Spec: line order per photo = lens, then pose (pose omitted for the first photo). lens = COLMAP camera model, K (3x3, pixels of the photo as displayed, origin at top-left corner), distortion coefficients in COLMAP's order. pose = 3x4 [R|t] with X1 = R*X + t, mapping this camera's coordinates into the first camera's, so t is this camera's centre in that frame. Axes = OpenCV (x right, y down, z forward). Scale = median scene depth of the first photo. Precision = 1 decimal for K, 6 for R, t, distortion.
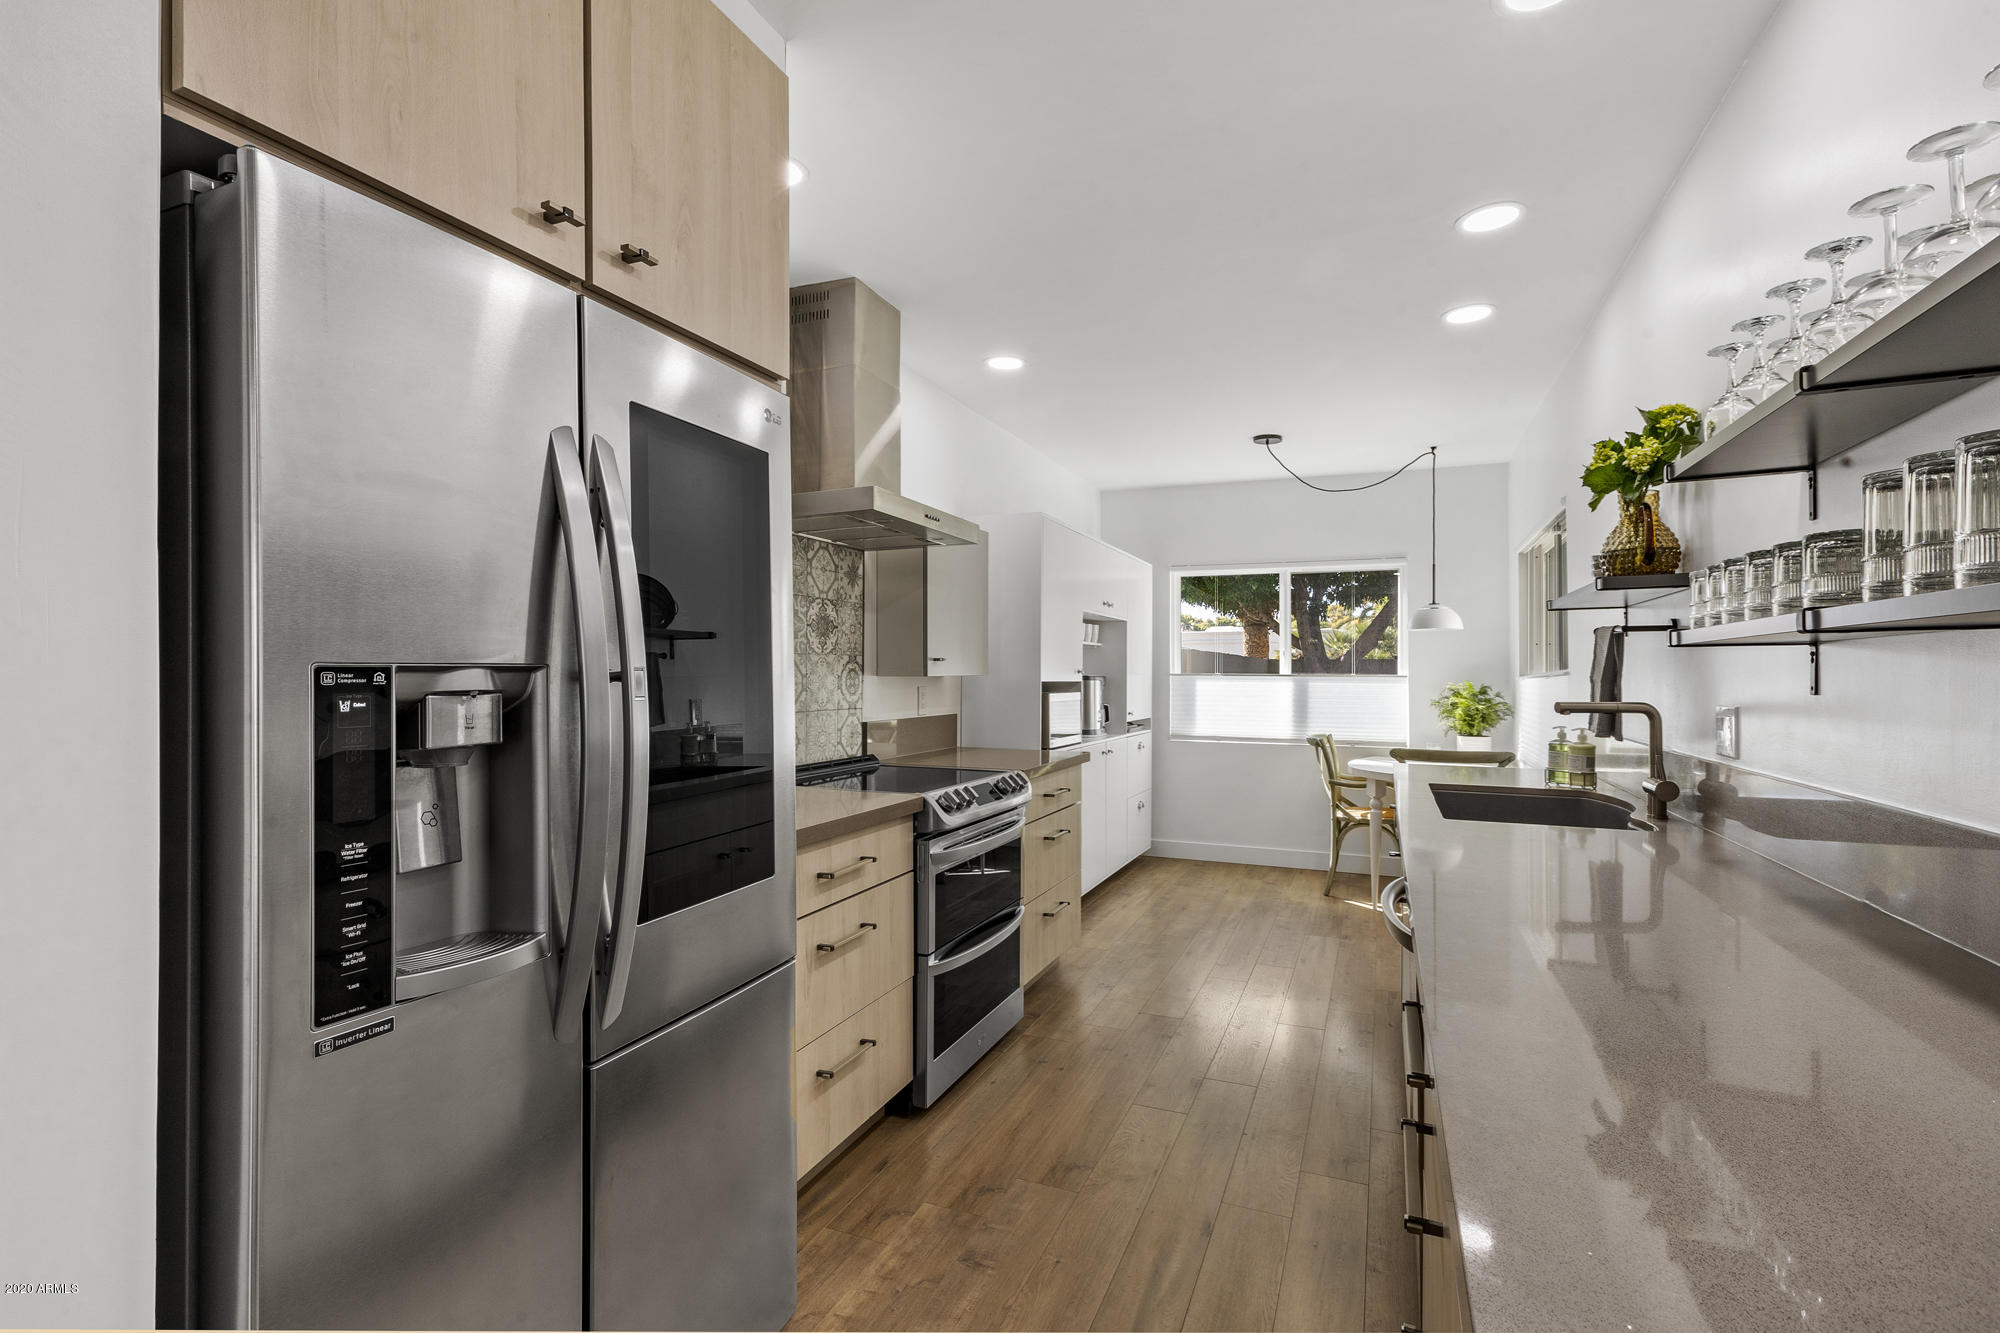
lens RADIAL K [[922.5, 0, 1007.9], [0, 922.5, 674.8], [0, 0, 1]] dist [-0.034569, 0.010468]
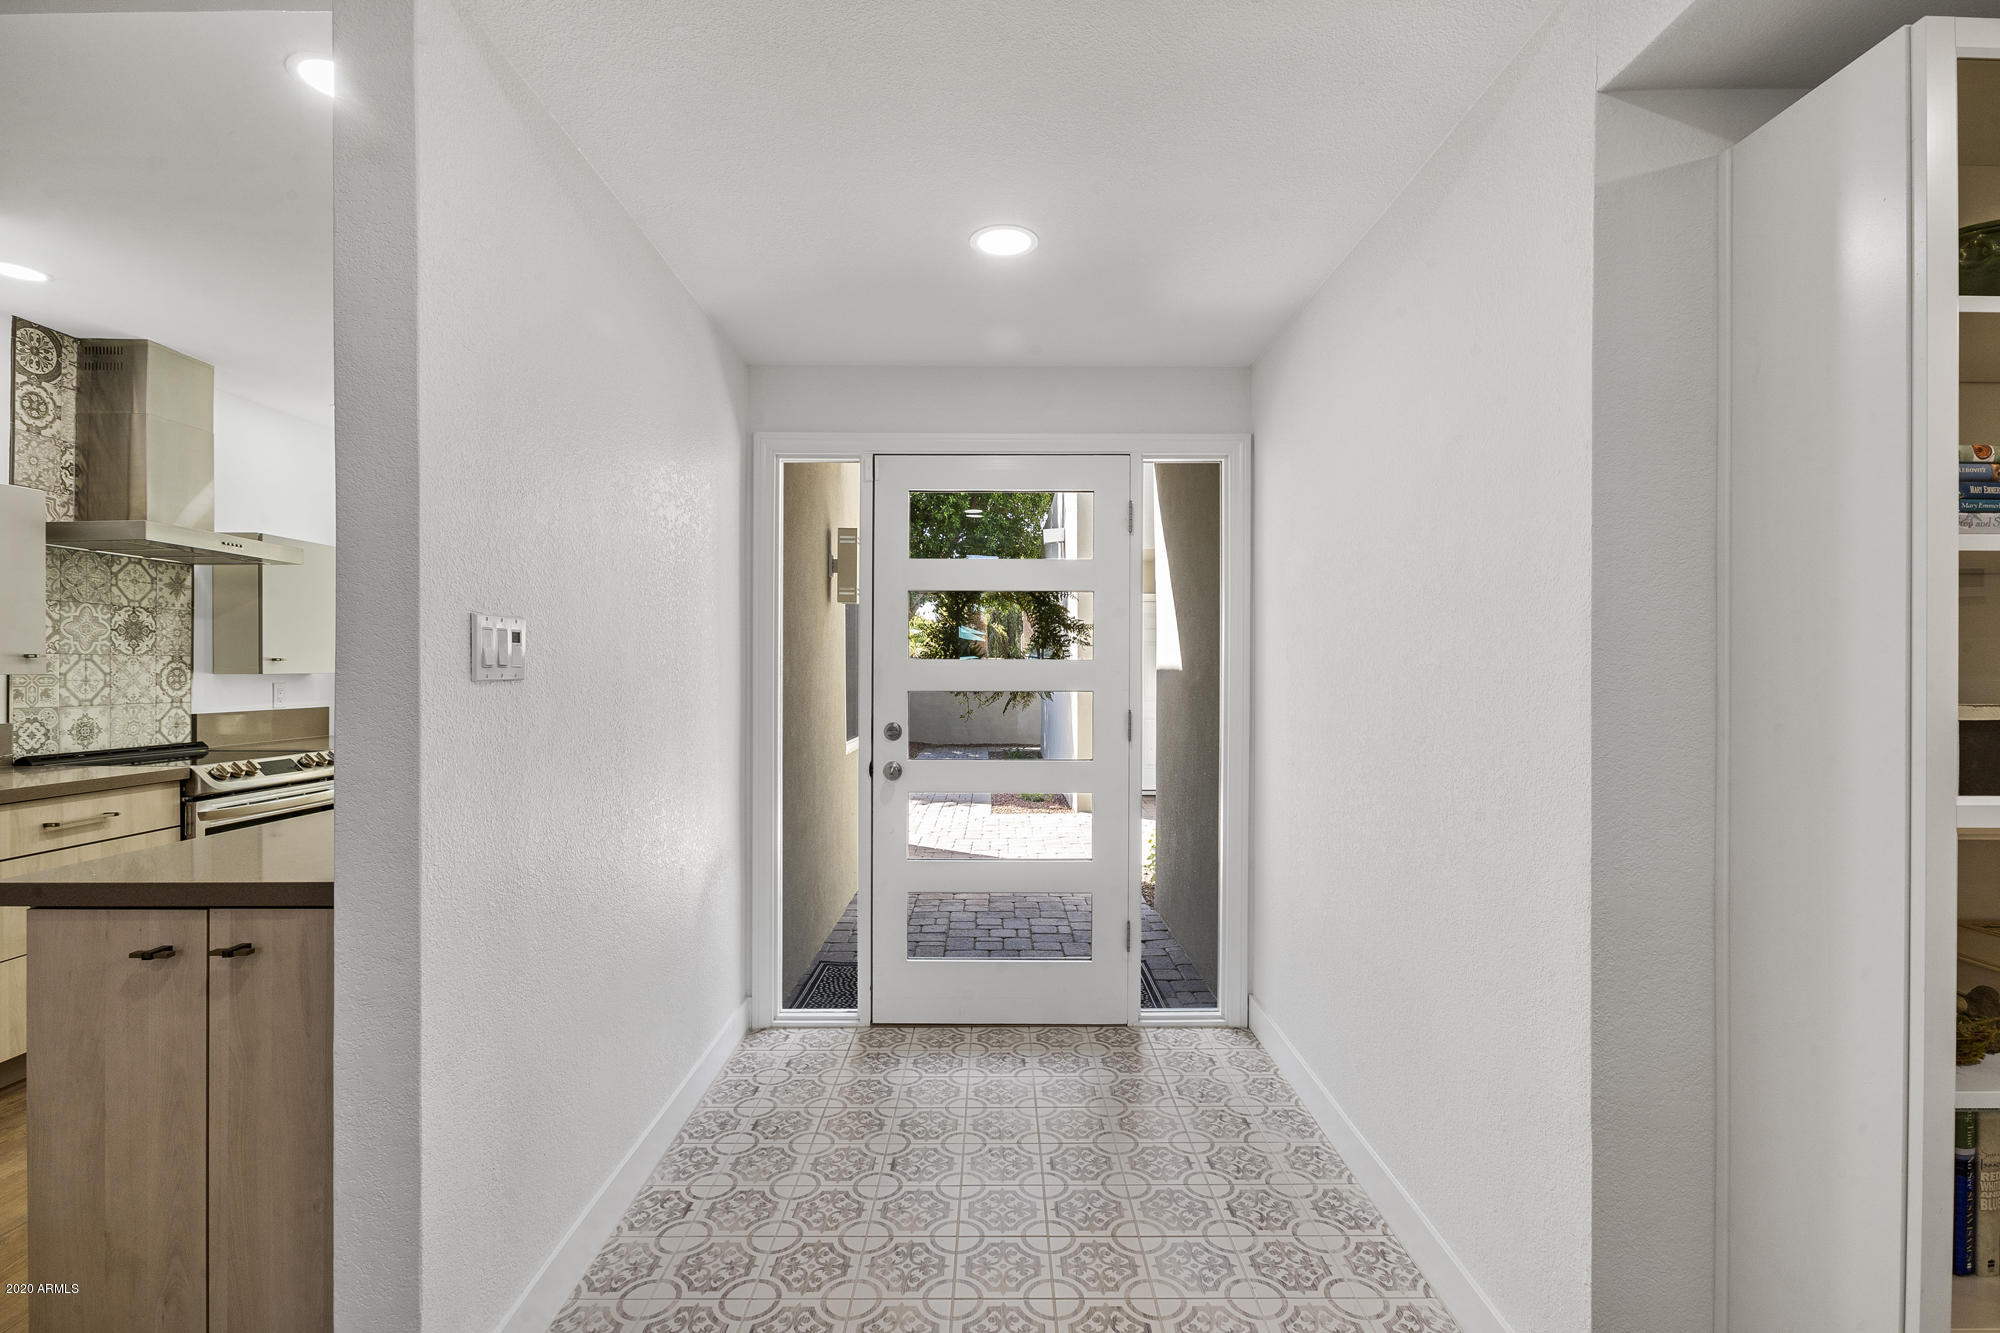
lens RADIAL K [[922.5, 0, 1017.4], [0, 922.5, 677.7], [0, 0, 1]] dist [-0.034569, 0.010468]
pose [[0.918499, -0.003365, 0.395410, 0.361637], [0.001275, 0.999984, 0.005546, 0.001380], [-0.395422, -0.004590, 0.918488, -0.465447]]
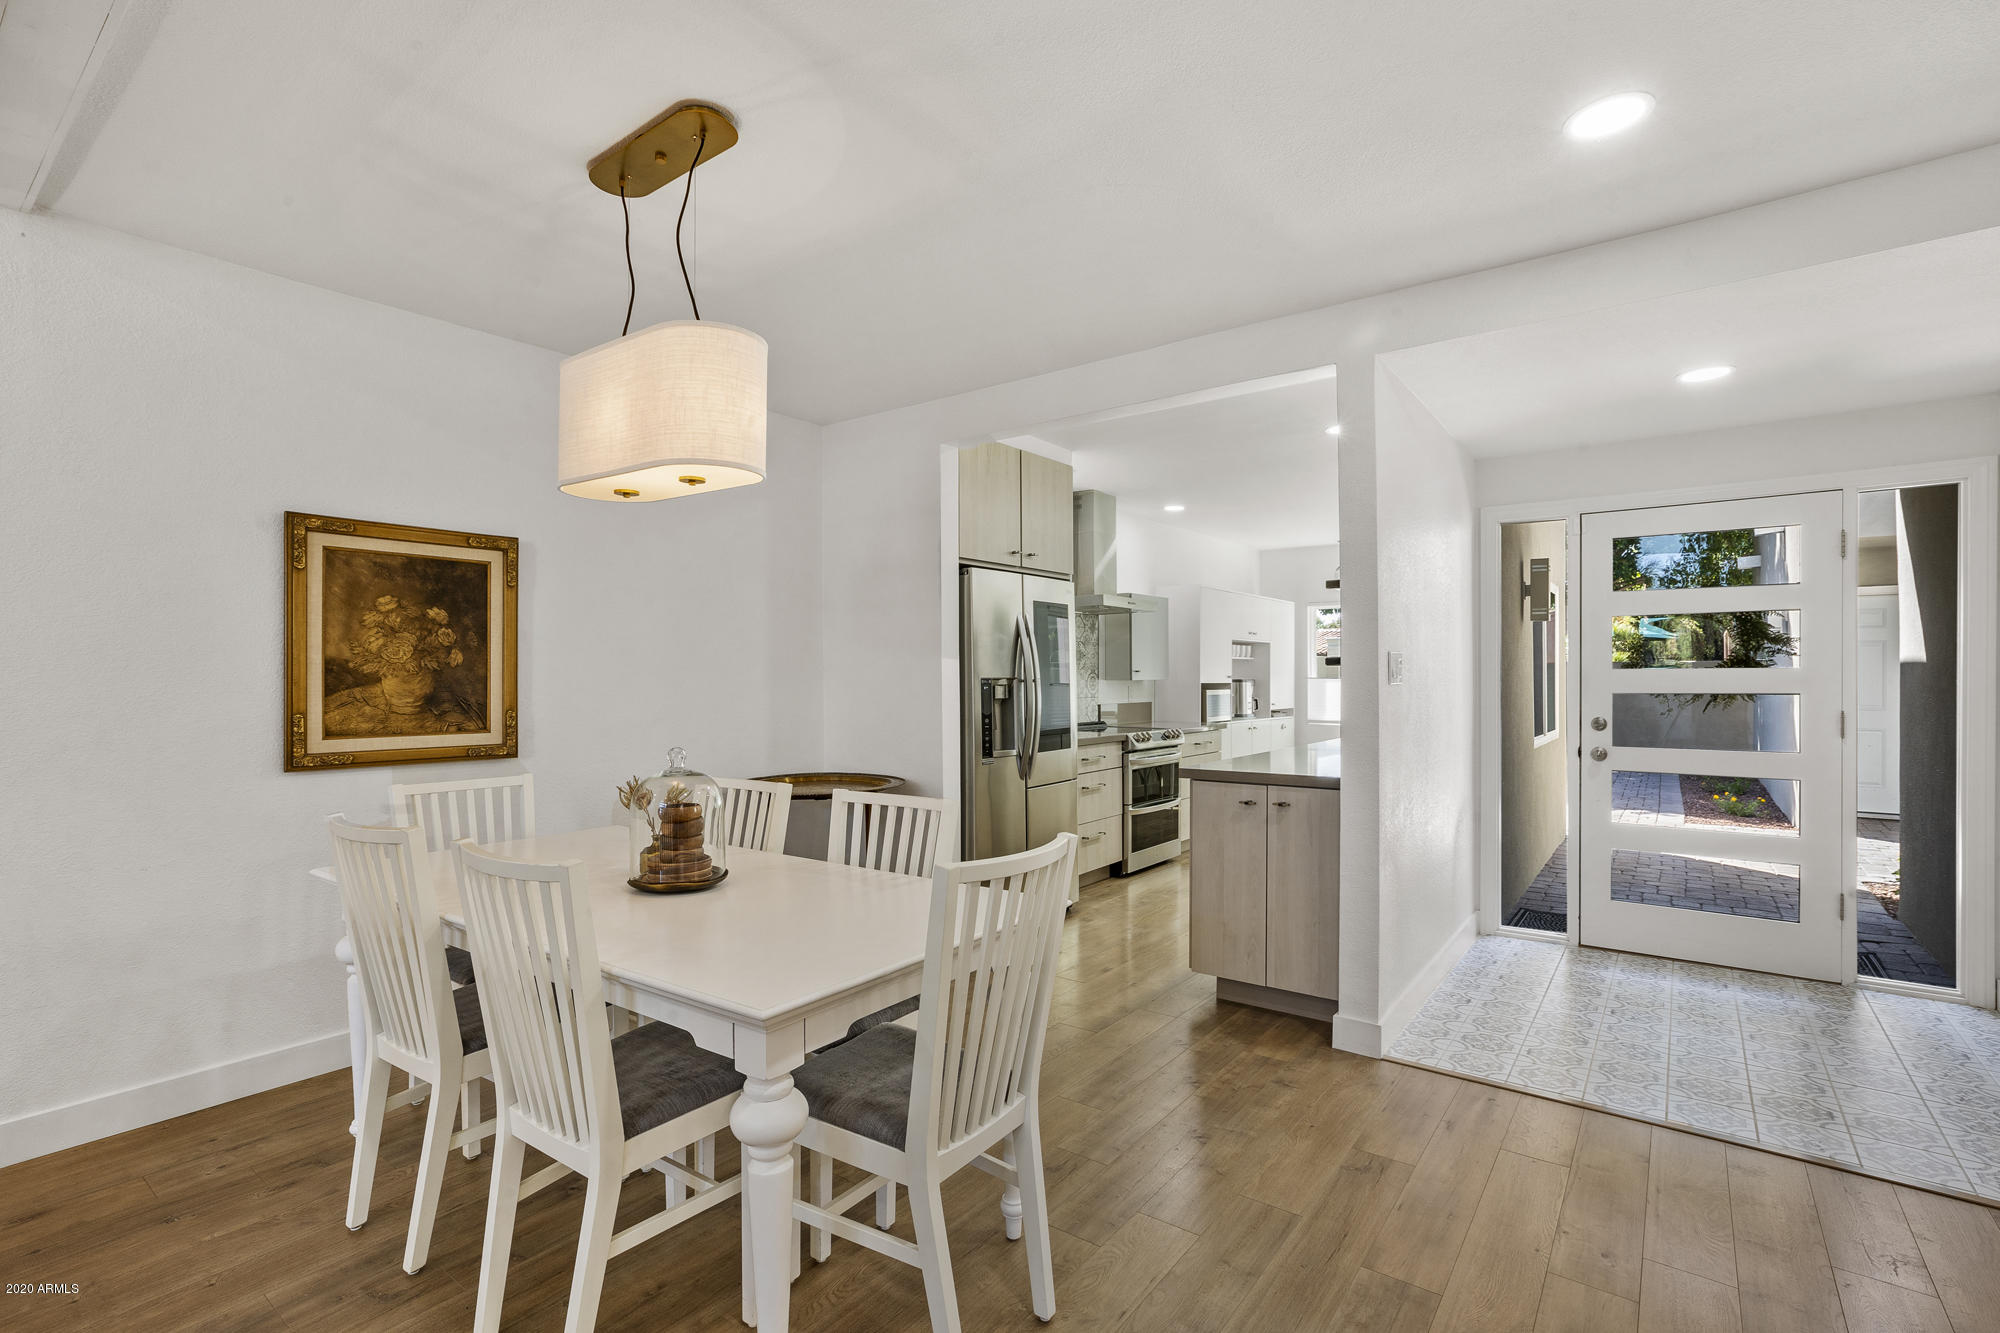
lens RADIAL K [[922.5, 0, 974.8], [0, 922.5, 676.0], [0, 0, 1]] dist [-0.034569, 0.010468]
pose [[0.960957, -0.005443, -0.276645, 0.136697], [0.004723, 0.999984, -0.003268, -0.002583], [0.276658, 0.001834, 0.960967, -0.984015]]
